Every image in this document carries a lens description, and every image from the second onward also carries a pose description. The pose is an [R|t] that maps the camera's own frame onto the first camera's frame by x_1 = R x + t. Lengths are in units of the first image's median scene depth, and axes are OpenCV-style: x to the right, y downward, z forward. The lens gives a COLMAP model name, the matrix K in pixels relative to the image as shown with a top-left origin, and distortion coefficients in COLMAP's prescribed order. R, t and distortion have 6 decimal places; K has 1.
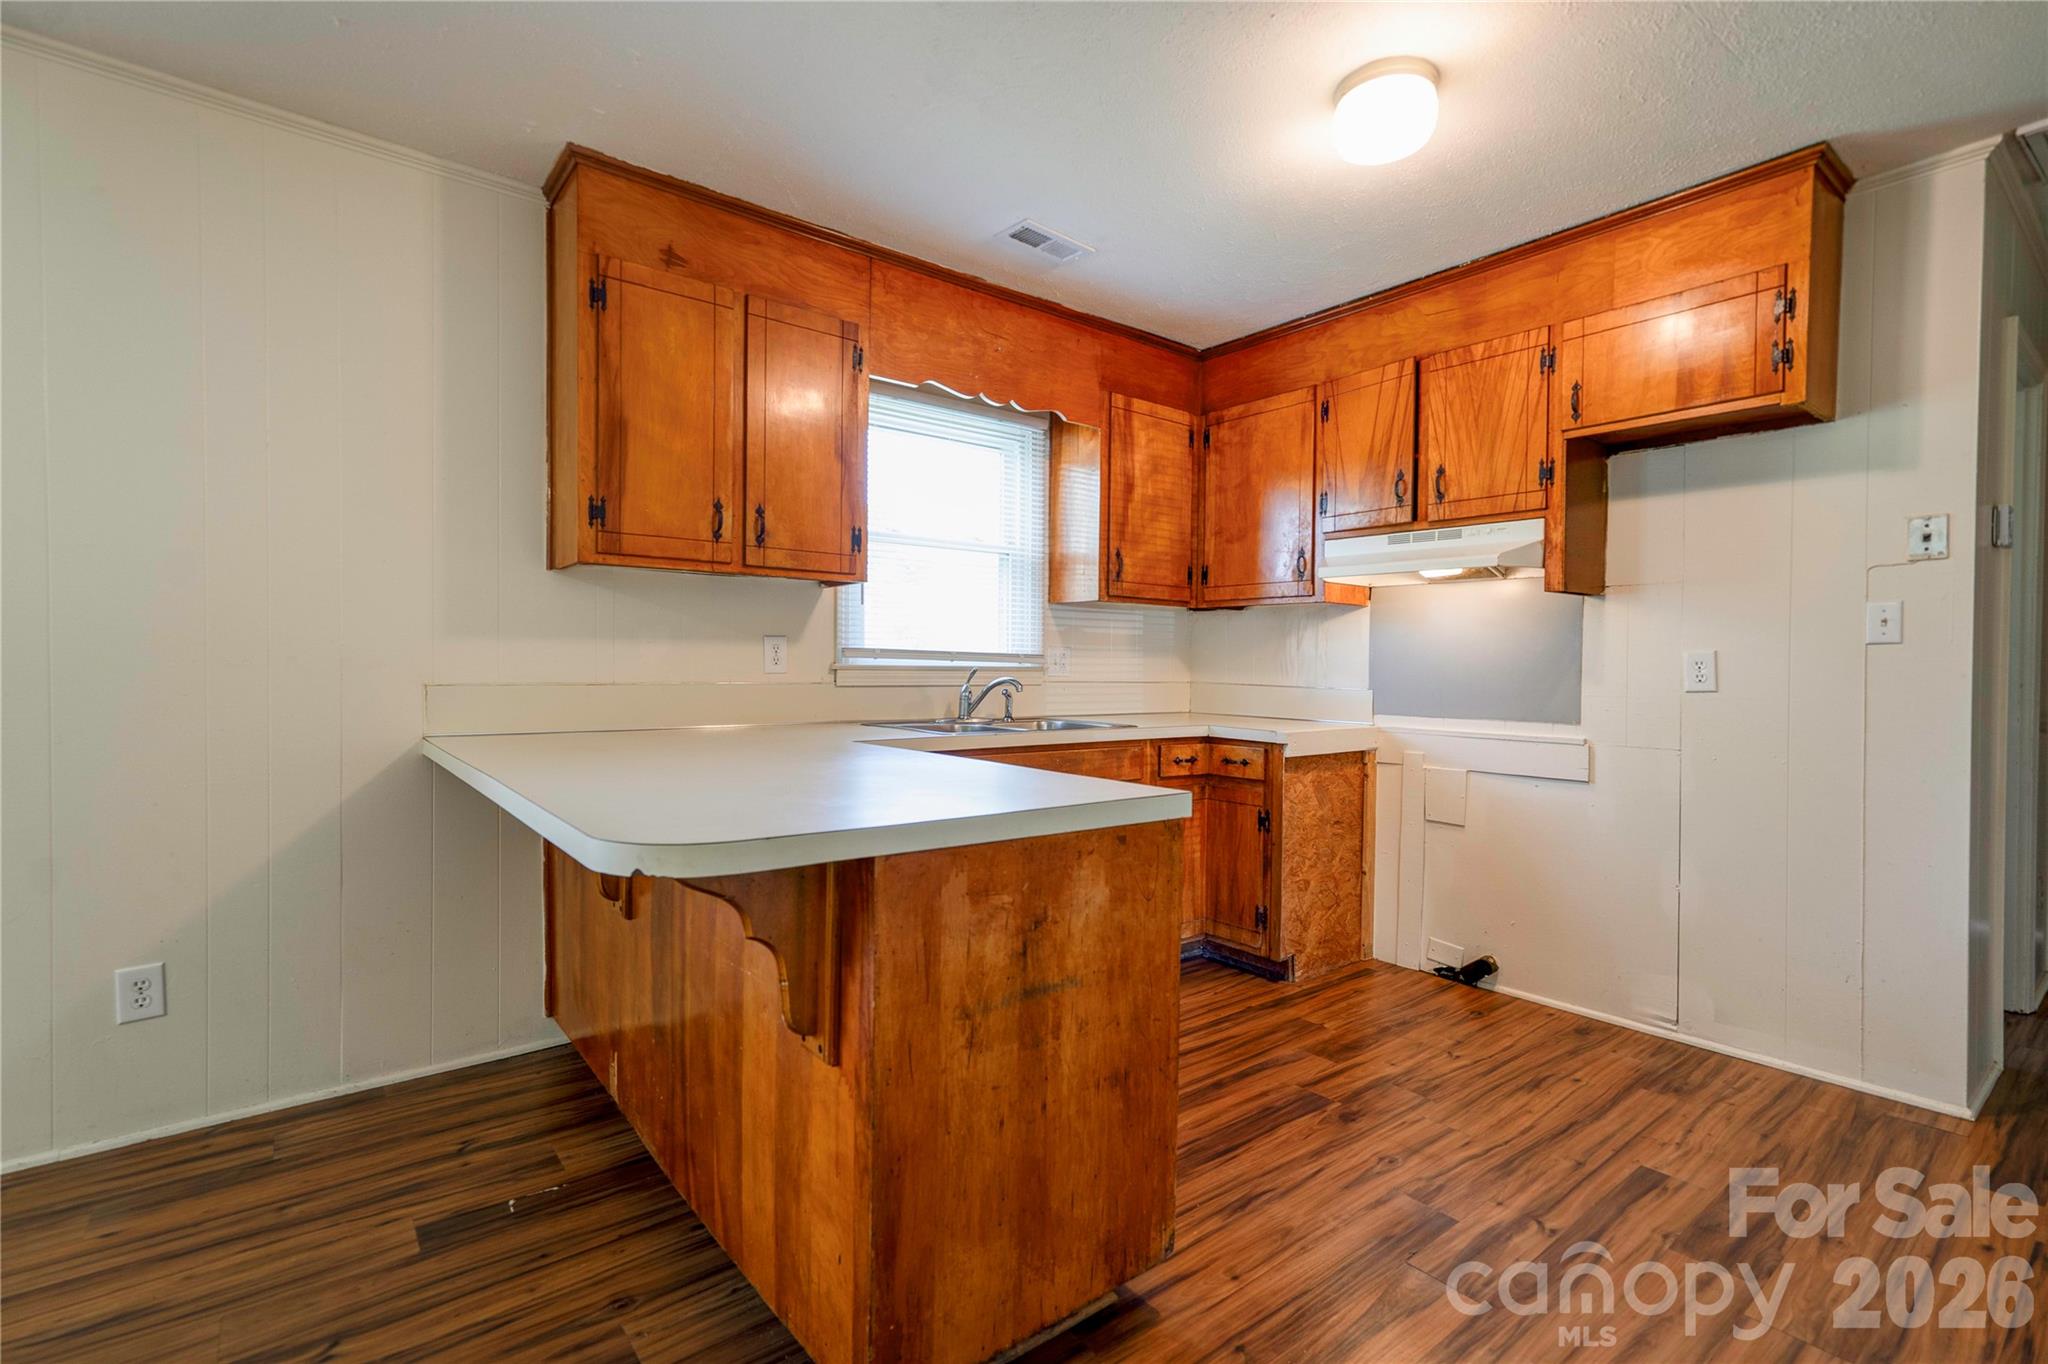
lens RADIAL K [[938.8, 0, 1011.1], [0, 938.8, 680.7], [0, 0, 1]] dist [-0.001780, 0.009376]
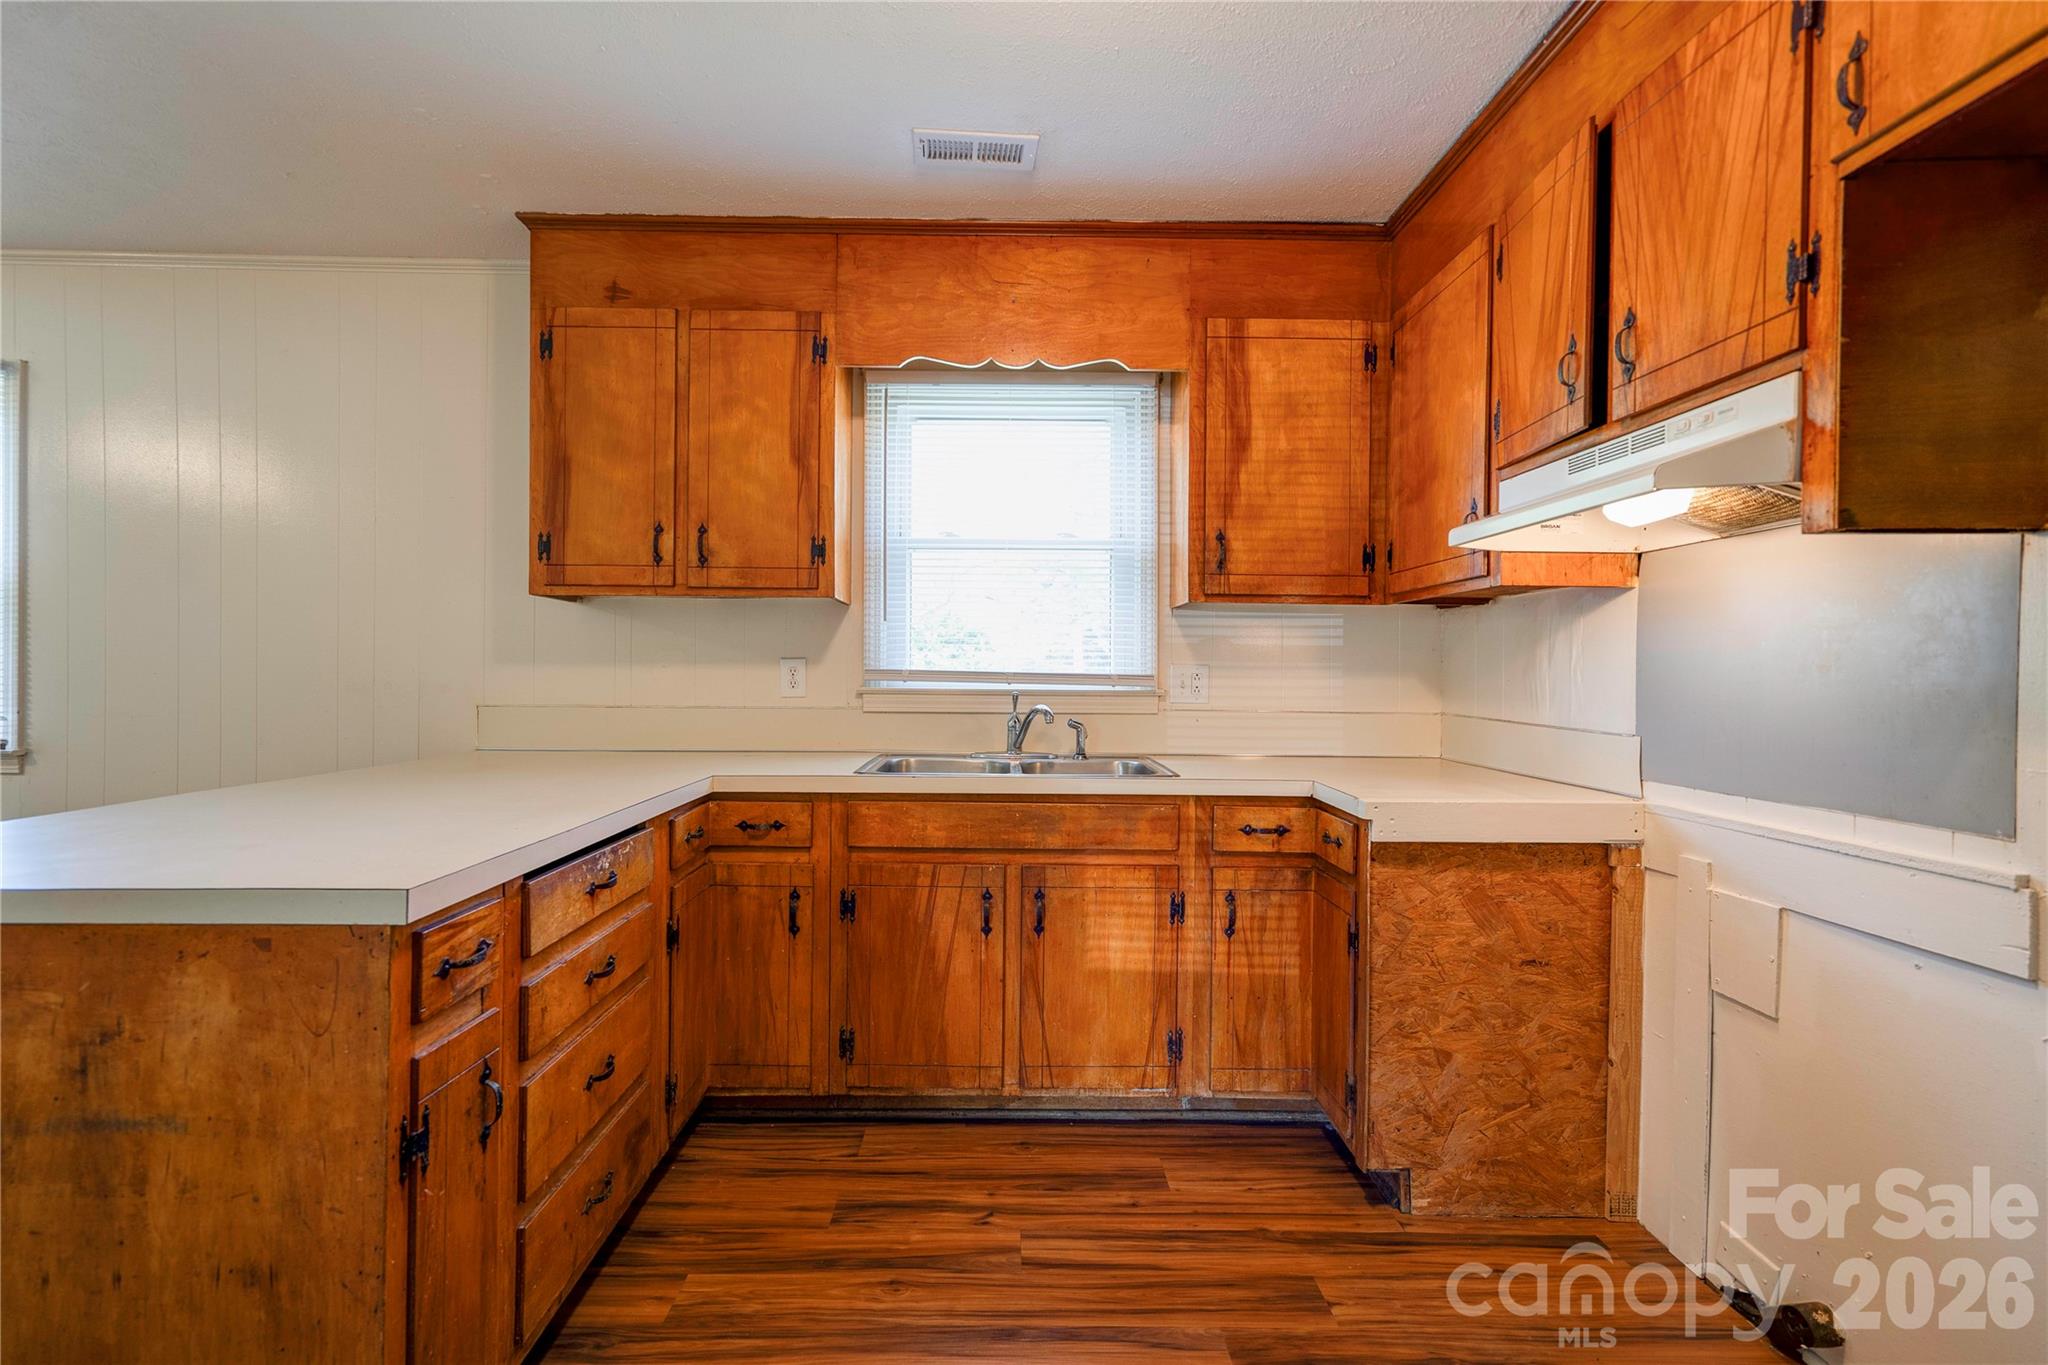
lens RADIAL K [[932.8, 0, 1024.0], [0, 932.8, 682.5], [0, 0, 1]] dist [0.010576, 0.001069]
pose [[0.789904, 0.001092, -0.613230, 0.537722], [-0.009375, 0.999903, -0.010295, -0.016004], [0.613159, 0.013881, 0.789838, 0.410726]]
